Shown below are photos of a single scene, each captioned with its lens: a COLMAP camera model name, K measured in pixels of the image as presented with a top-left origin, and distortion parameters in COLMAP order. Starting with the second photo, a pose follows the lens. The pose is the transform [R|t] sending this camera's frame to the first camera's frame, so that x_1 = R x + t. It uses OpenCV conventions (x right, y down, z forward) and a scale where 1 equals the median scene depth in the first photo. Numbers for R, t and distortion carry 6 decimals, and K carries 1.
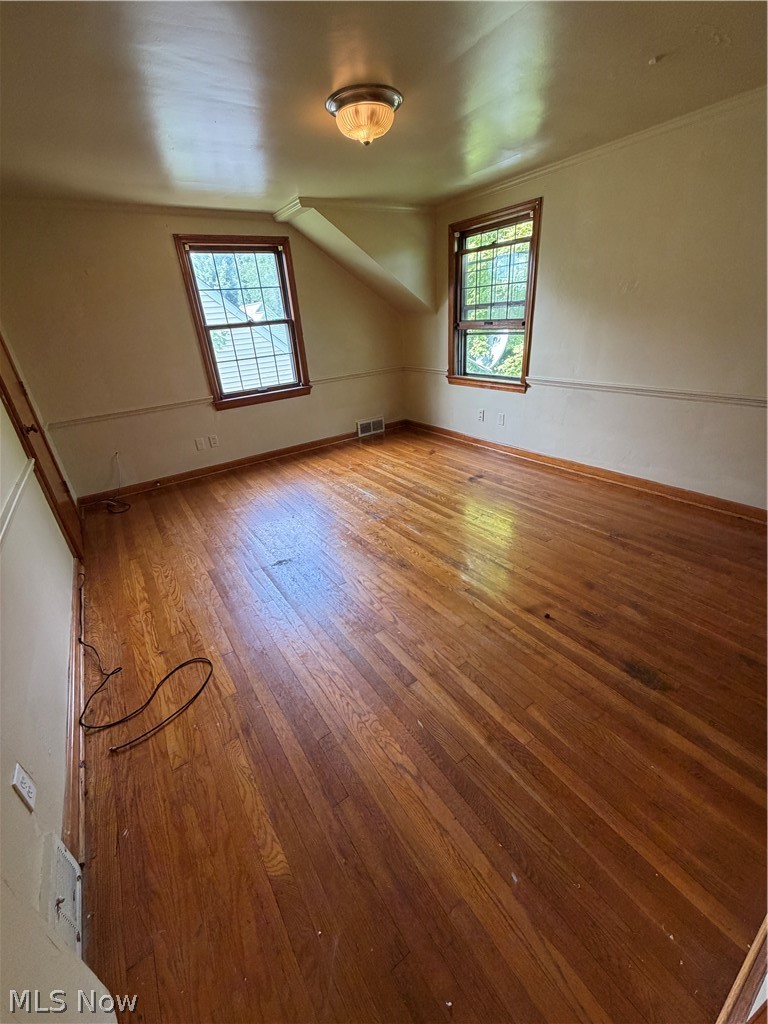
lens RADIAL K [[409.7, 0, 383.0], [0, 409.7, 509.4], [0, 0, 1]] dist [-0.003911, 0.000916]
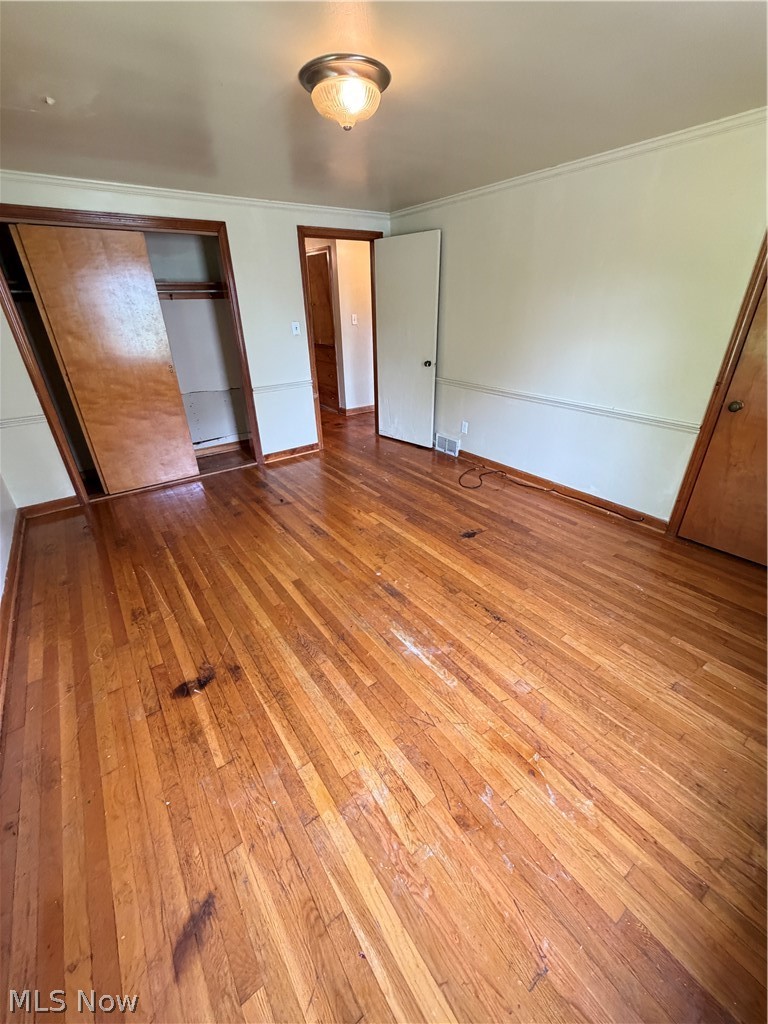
lens RADIAL K [[409.7, 0, 382.9], [0, 409.7, 511.5], [0, 0, 1]] dist [-0.003911, 0.000916]
pose [[-0.994864, 0.099959, 0.015906, -0.028180], [0.073257, 0.602658, 0.794630, -0.577589], [0.069844, 0.791714, -0.606886, 1.150129]]
